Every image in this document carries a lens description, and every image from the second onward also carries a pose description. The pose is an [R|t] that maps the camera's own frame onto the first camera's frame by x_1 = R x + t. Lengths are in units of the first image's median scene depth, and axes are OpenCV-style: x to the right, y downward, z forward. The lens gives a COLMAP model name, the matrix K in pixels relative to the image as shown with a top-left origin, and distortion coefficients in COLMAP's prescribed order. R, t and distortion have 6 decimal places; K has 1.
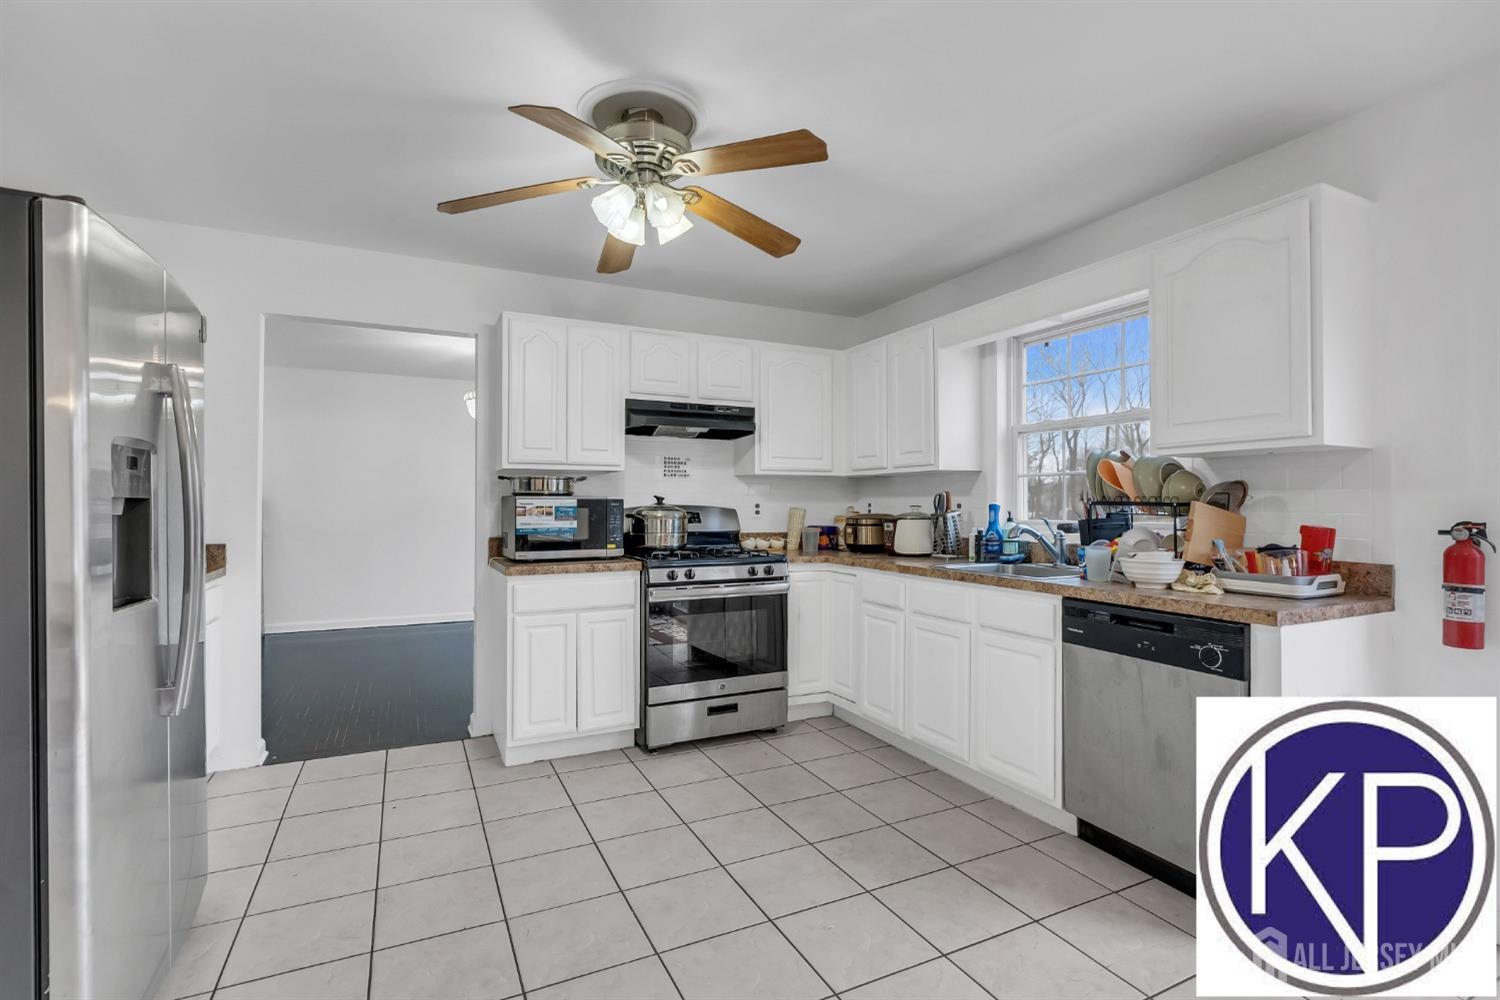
lens RADIAL K [[675.3, 0, 755.7], [0, 675.3, 498.9], [0, 0, 1]] dist [-0.008528, 0.002501]
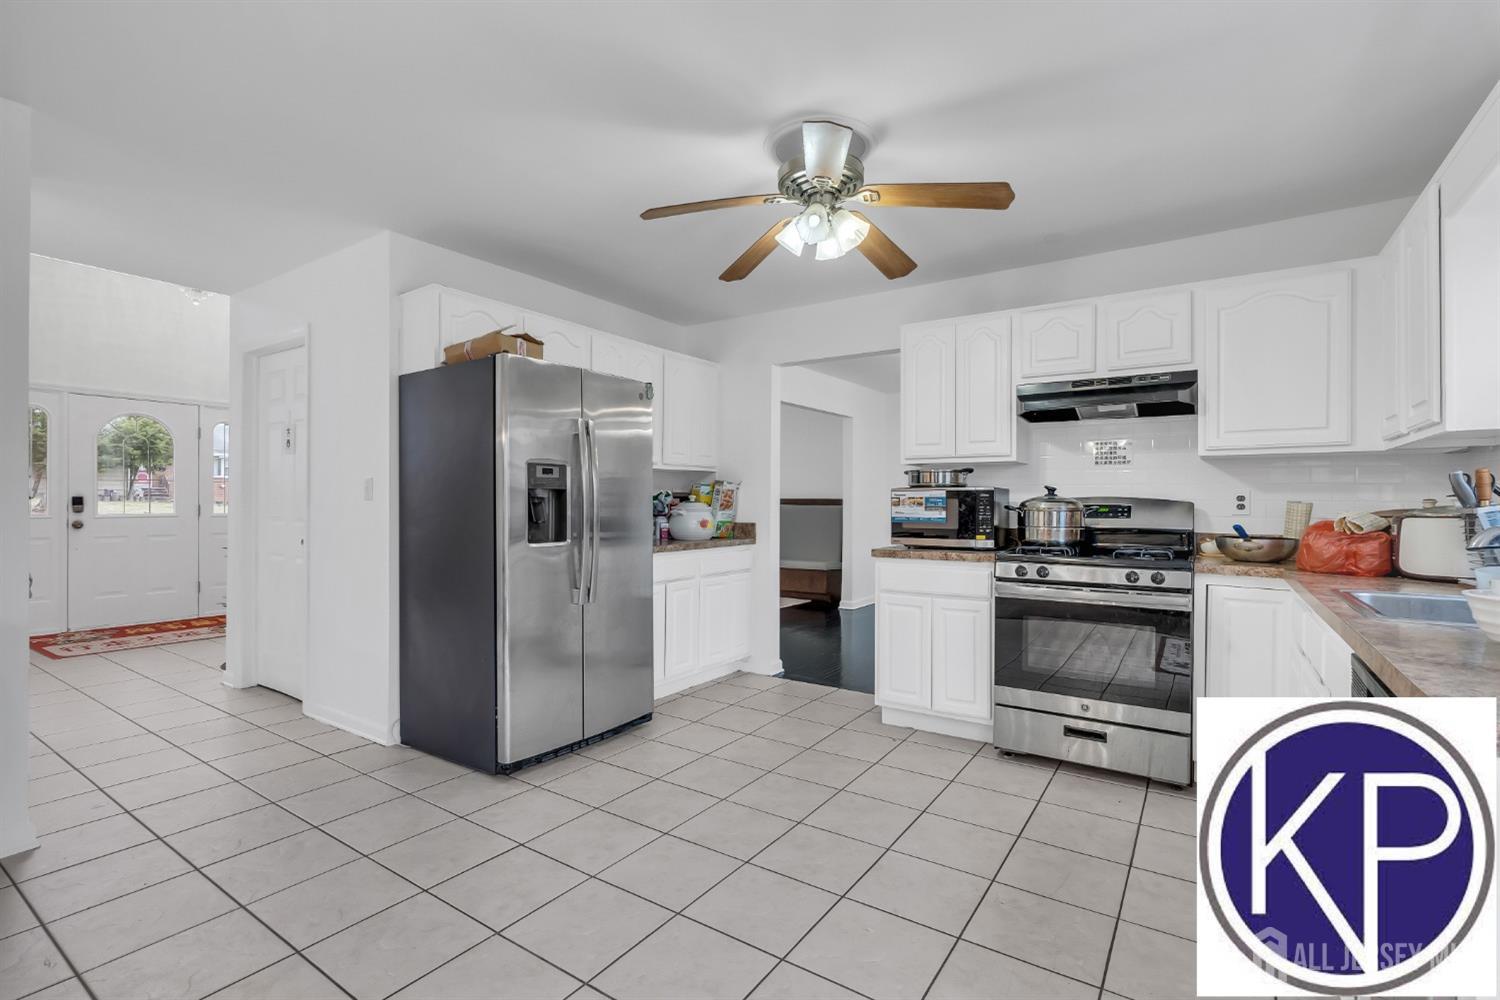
lens RADIAL K [[675.3, 0, 760.2], [0, 675.3, 501.9], [0, 0, 1]] dist [-0.008528, 0.002501]
pose [[0.516583, 0.000622, -0.856237, 0.465906], [0.003136, 0.999992, 0.002619, 0.013994], [0.856232, -0.004038, 0.516576, 0.206107]]
